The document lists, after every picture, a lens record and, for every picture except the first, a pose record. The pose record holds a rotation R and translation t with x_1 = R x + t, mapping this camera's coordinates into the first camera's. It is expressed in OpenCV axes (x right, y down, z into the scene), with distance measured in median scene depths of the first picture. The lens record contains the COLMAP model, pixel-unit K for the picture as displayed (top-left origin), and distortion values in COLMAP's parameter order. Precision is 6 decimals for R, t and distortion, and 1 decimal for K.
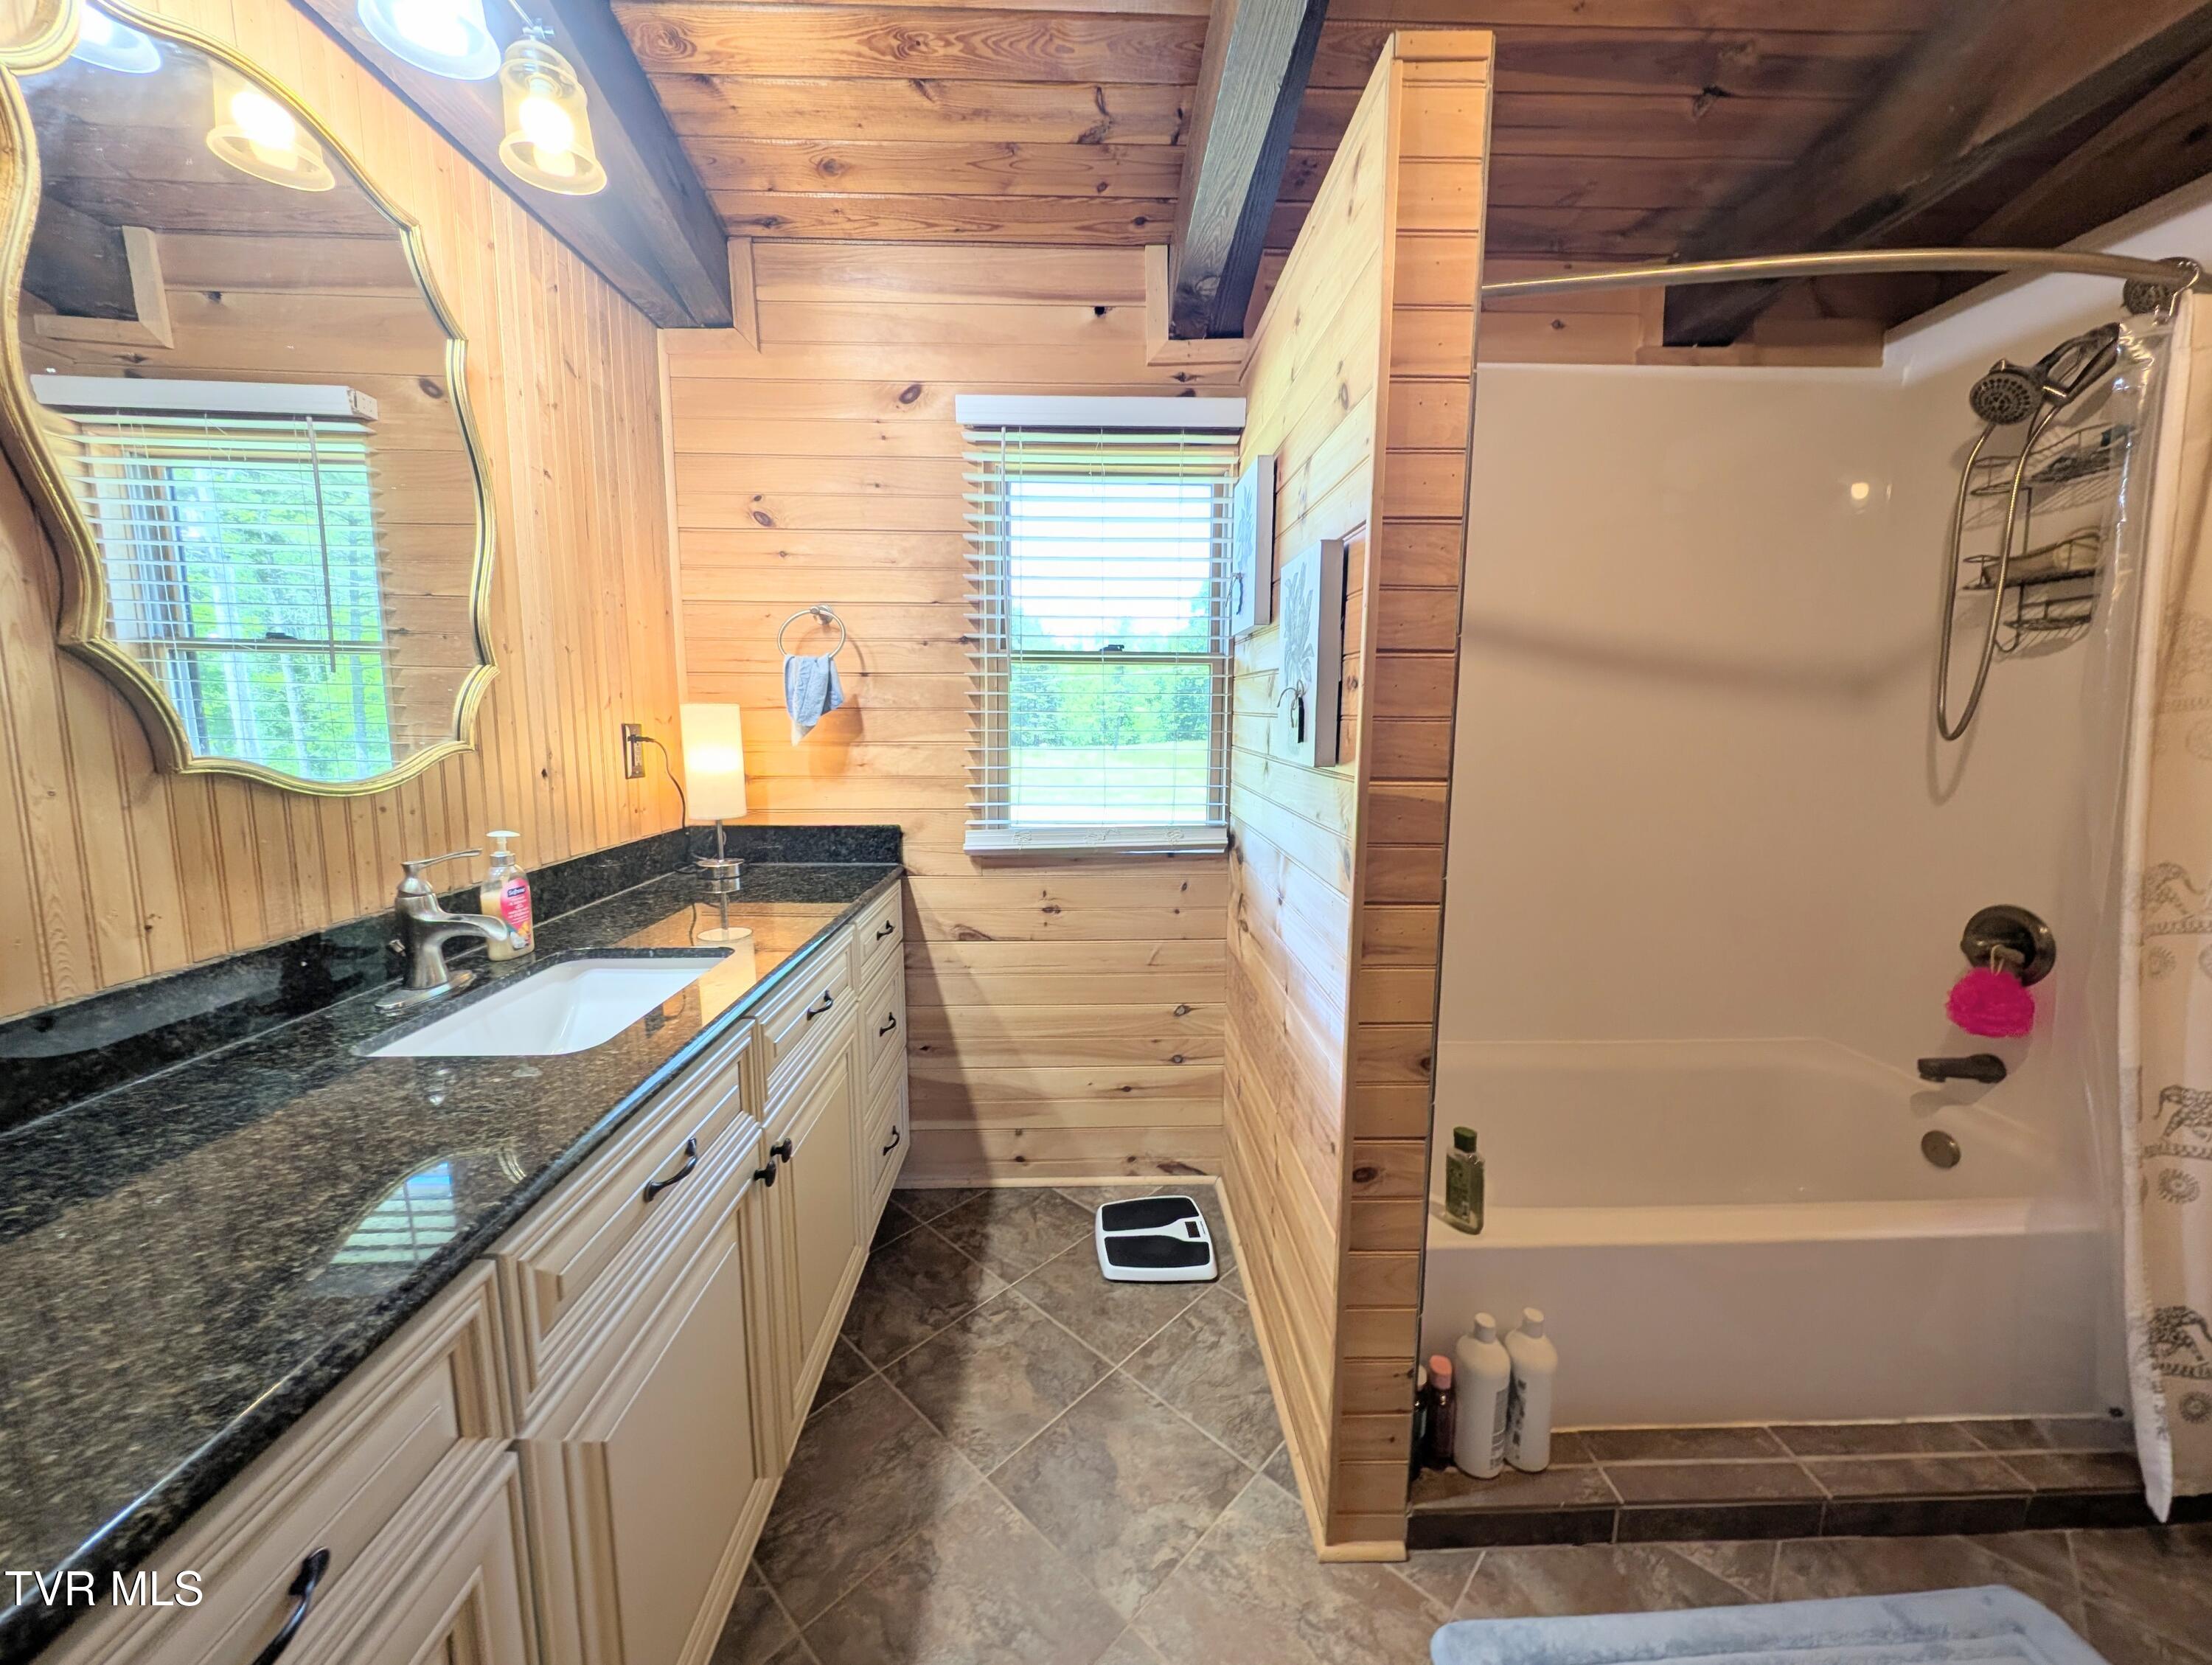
lens RADIAL K [[831.9, 0, 1106.0], [0, 831.9, 832.5], [0, 0, 1]] dist [0.008605, -0.003260]
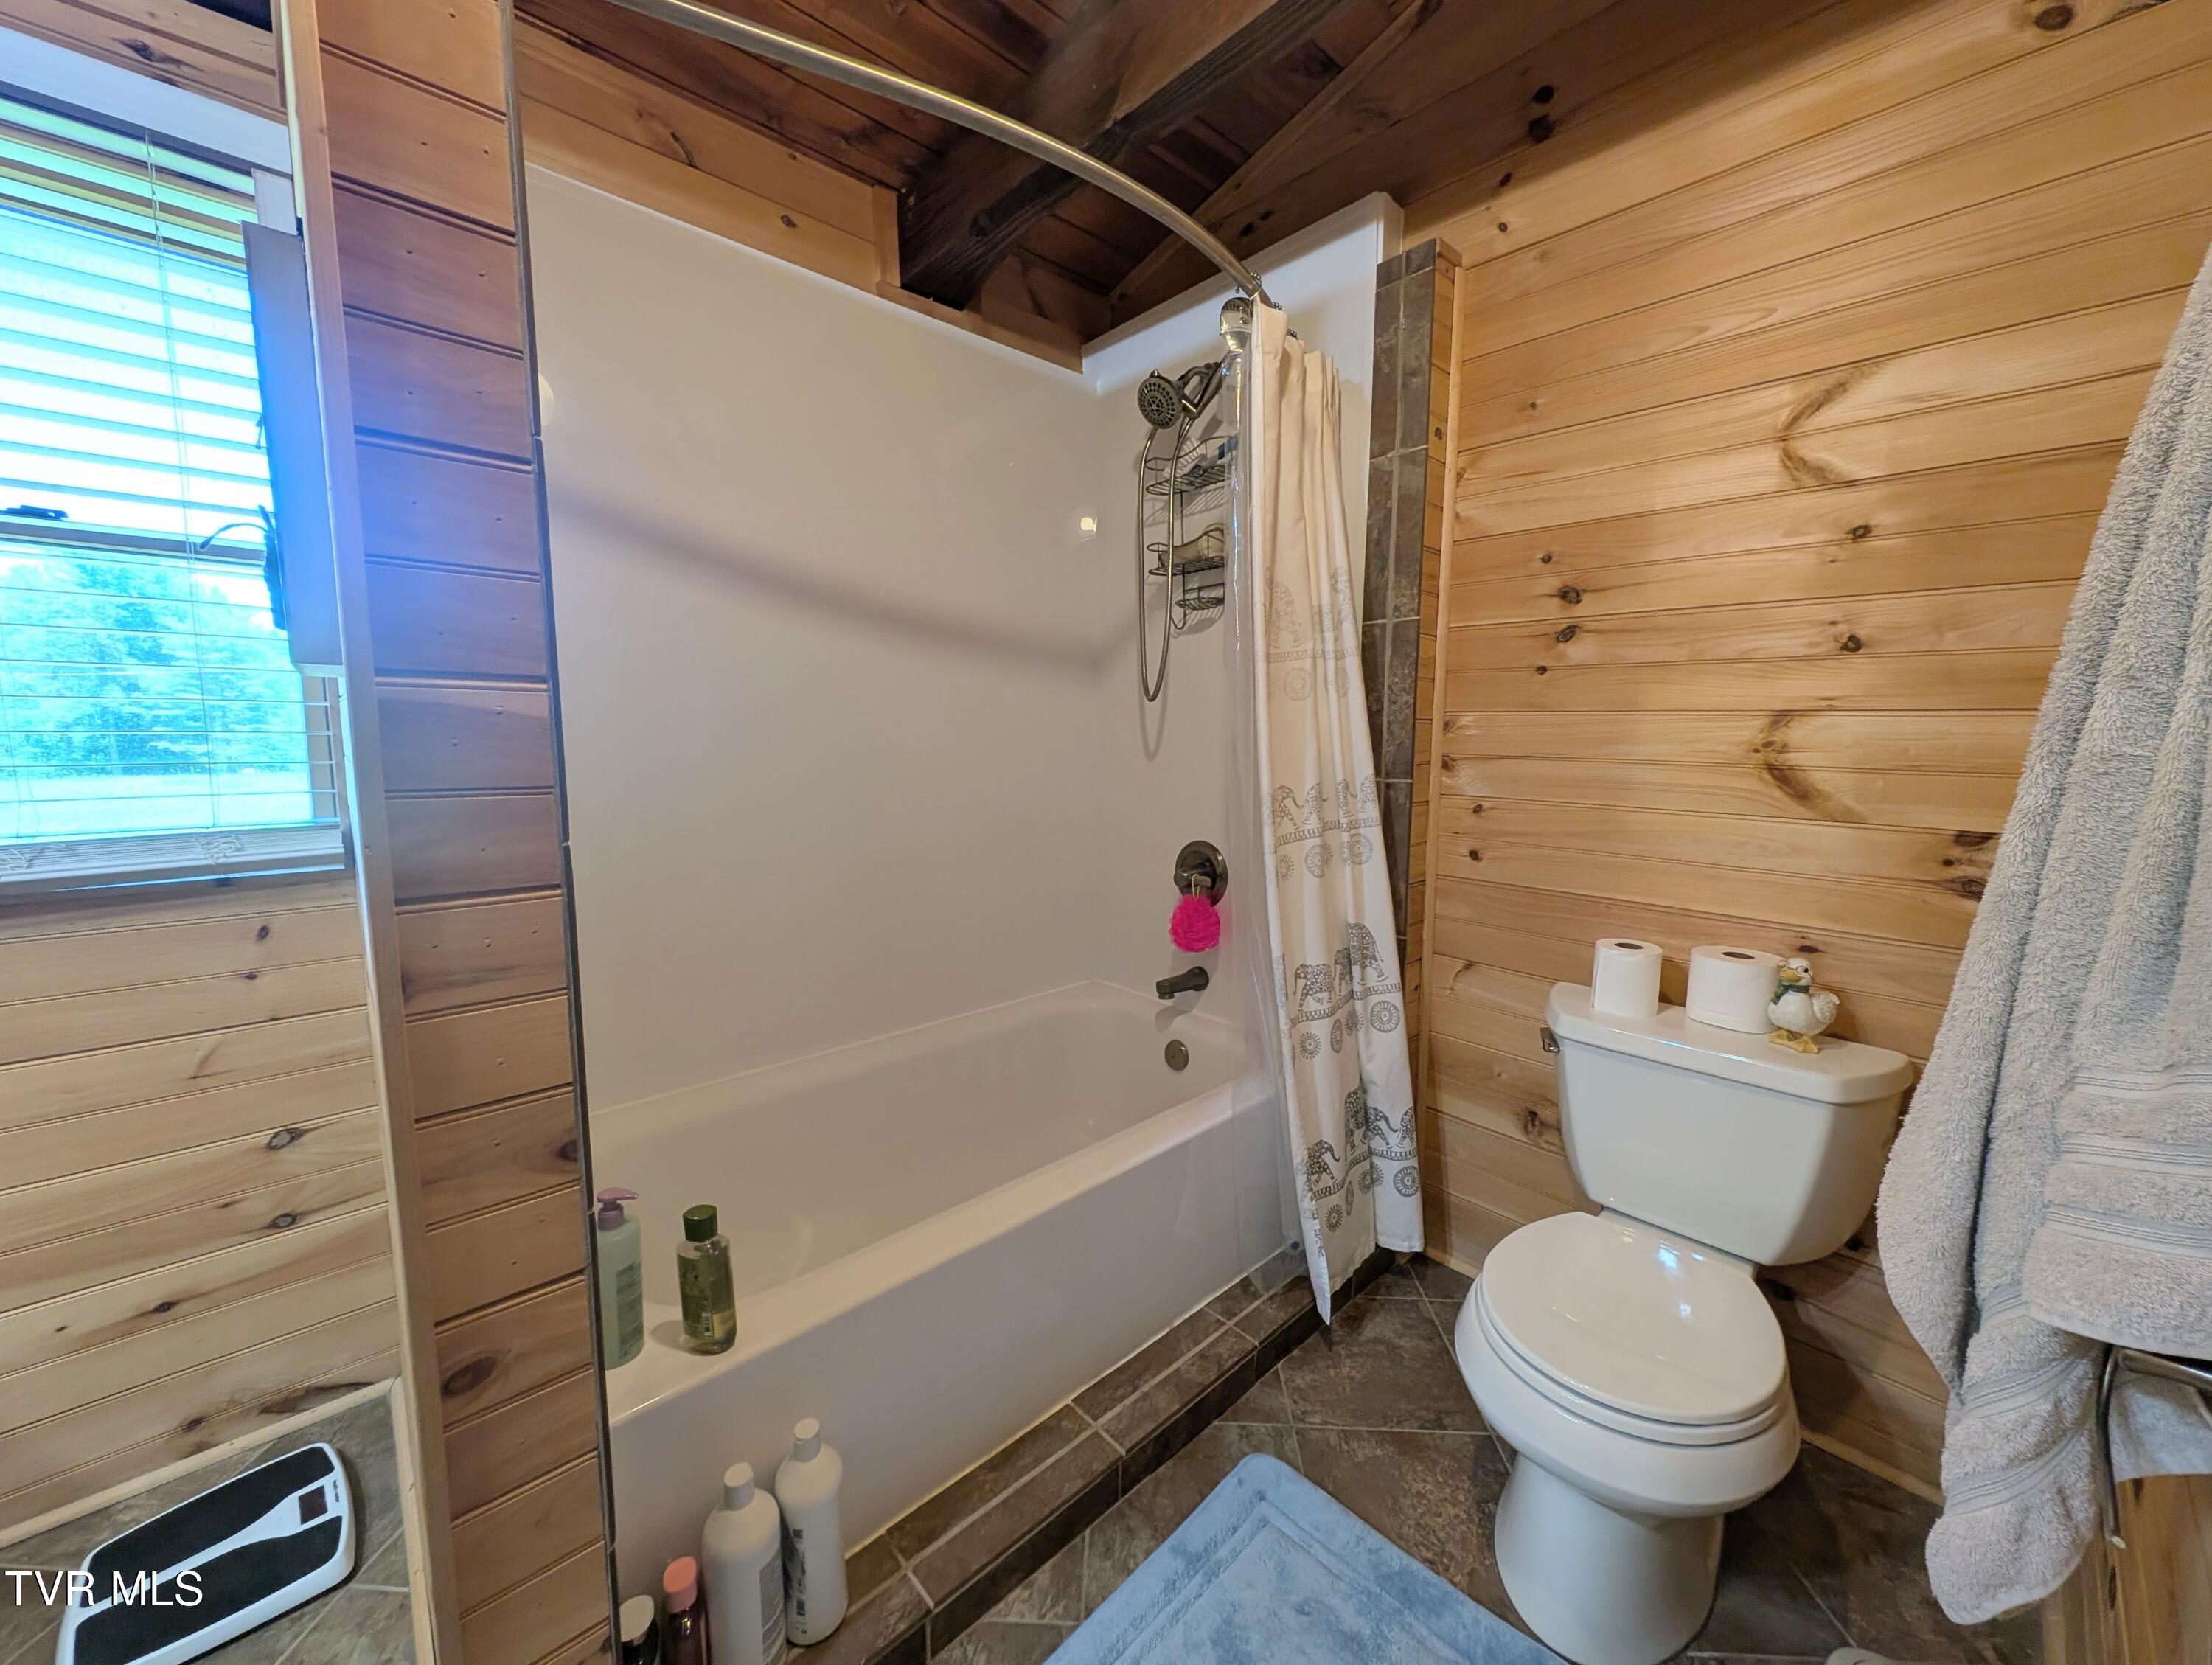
lens RADIAL K [[856.5, 0, 1103.1], [0, 856.5, 840.5], [0, 0, 1]] dist [0.015328, -0.004111]
pose [[0.753149, -0.084406, 0.652412, 0.186924], [0.088210, 0.995736, 0.026993, 0.044984], [-0.651909, 0.037220, 0.757384, 0.170374]]
